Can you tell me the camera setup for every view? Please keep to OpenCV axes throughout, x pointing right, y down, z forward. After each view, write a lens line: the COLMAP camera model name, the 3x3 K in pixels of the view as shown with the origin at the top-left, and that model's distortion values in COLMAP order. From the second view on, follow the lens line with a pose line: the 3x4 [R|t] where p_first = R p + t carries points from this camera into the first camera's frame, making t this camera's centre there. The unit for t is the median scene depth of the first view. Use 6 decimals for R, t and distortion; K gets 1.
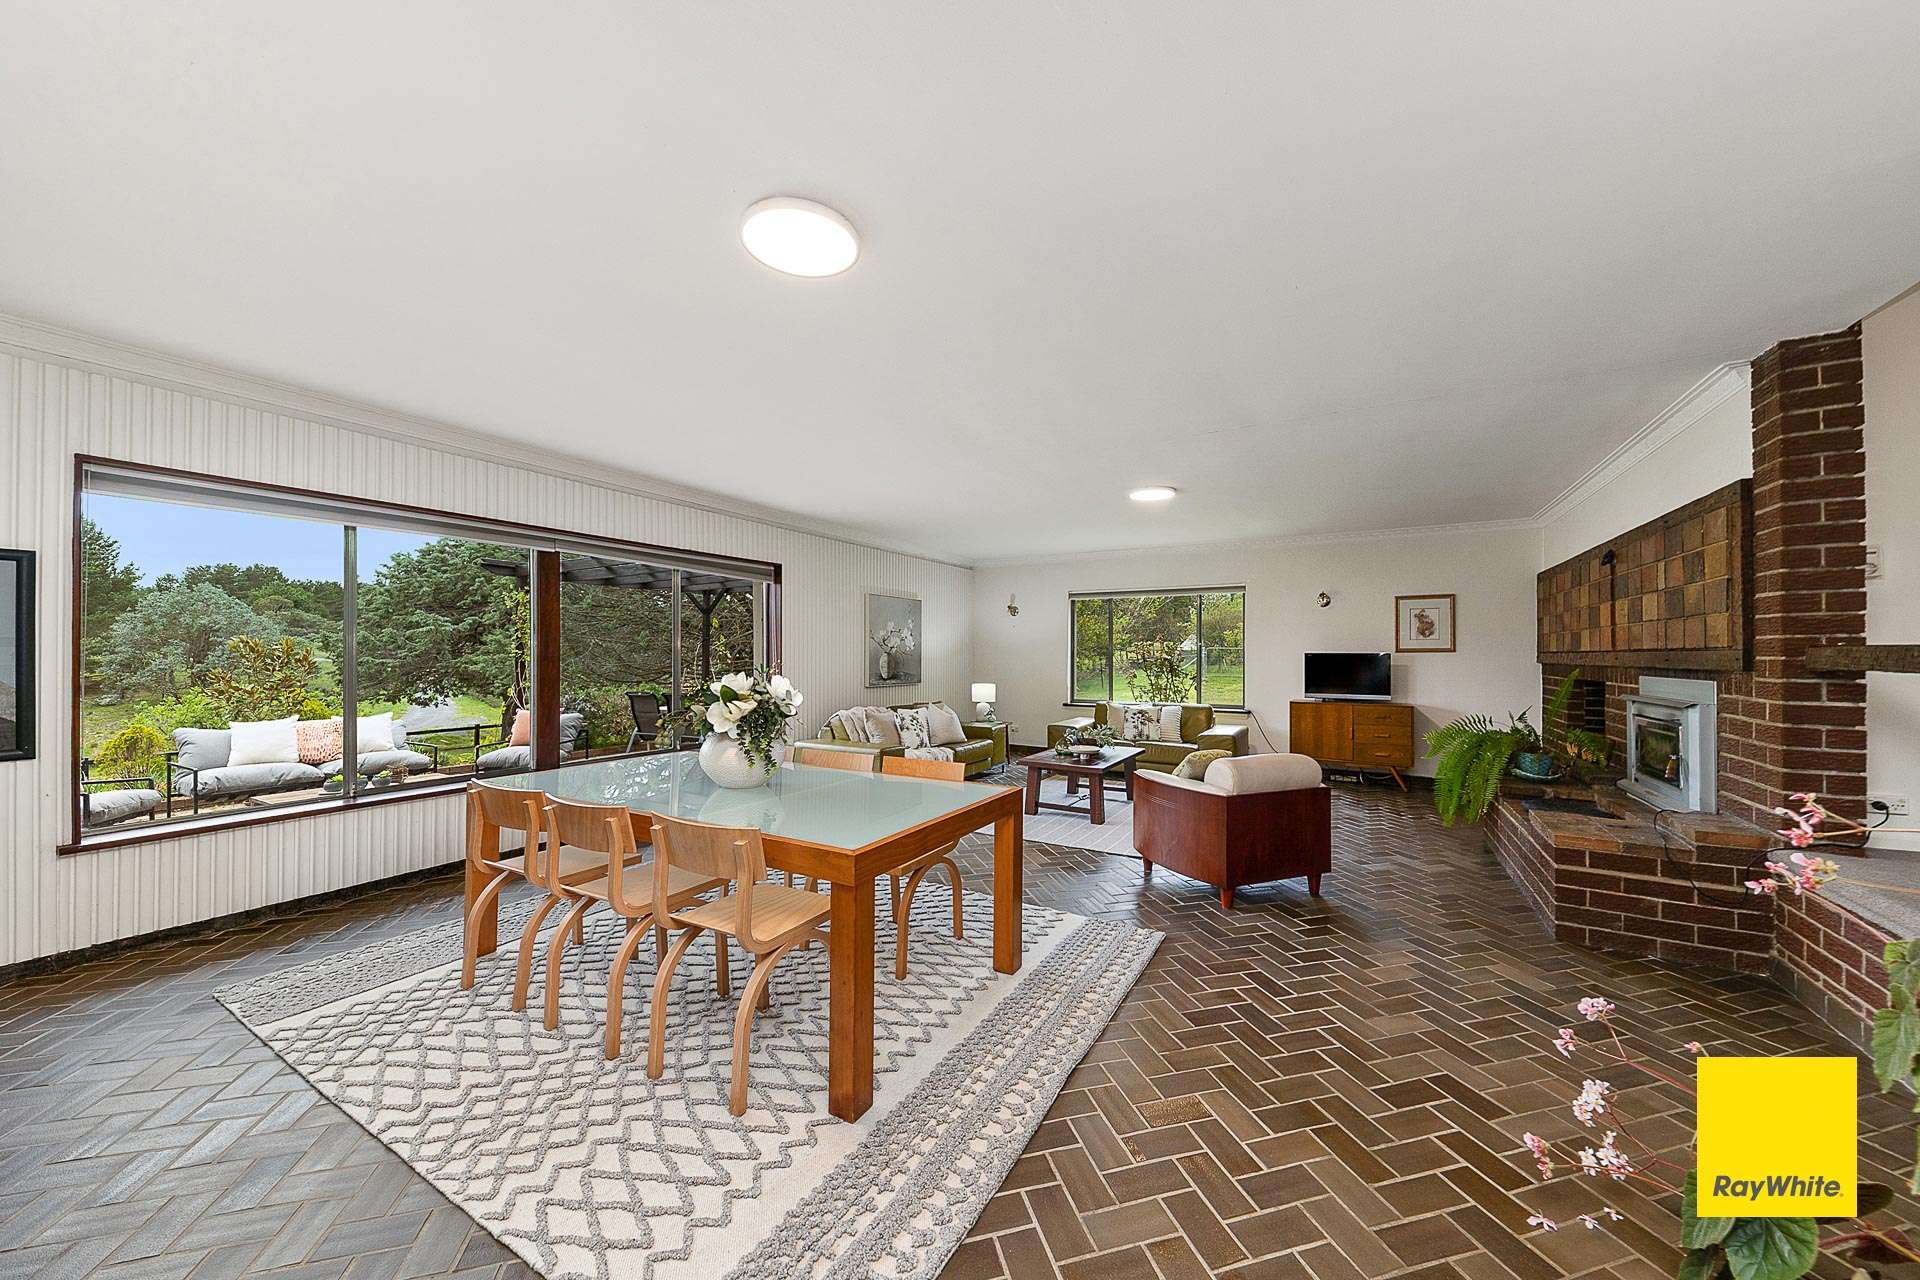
lens RADIAL K [[658.7, 0, 977.2], [0, 658.7, 644.1], [0, 0, 1]] dist [-0.000054, -0.002011]
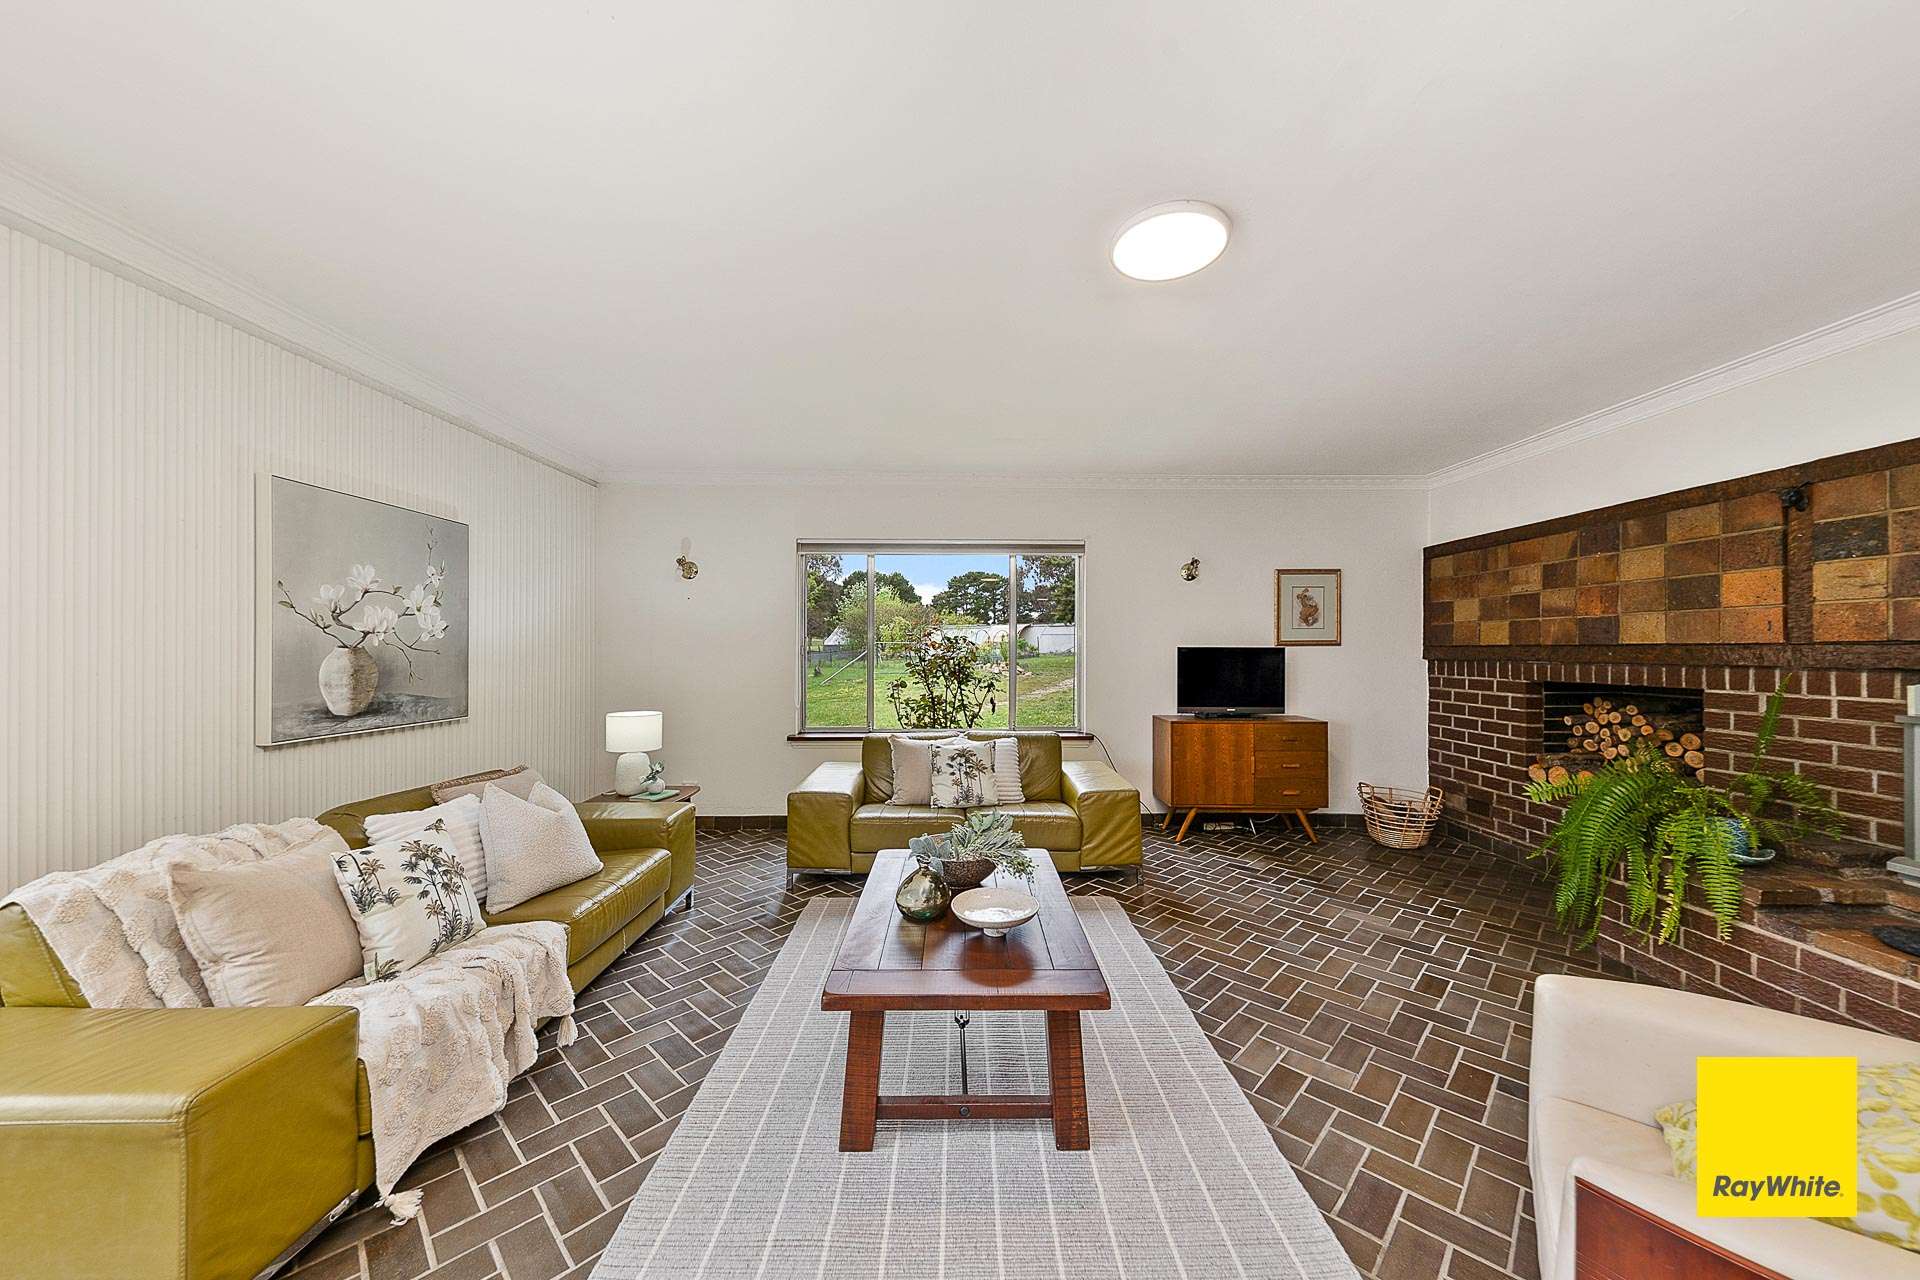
lens RADIAL K [[672.2, 0, 982.5], [0, 672.2, 646.3], [0, 0, 1]] dist [0.001662, -0.003154]
pose [[0.855745, 0.000412, 0.517398, -0.029759], [-0.006925, 0.999919, 0.010656, 0.007108], [-0.517351, -0.012702, 0.855679, 0.537876]]
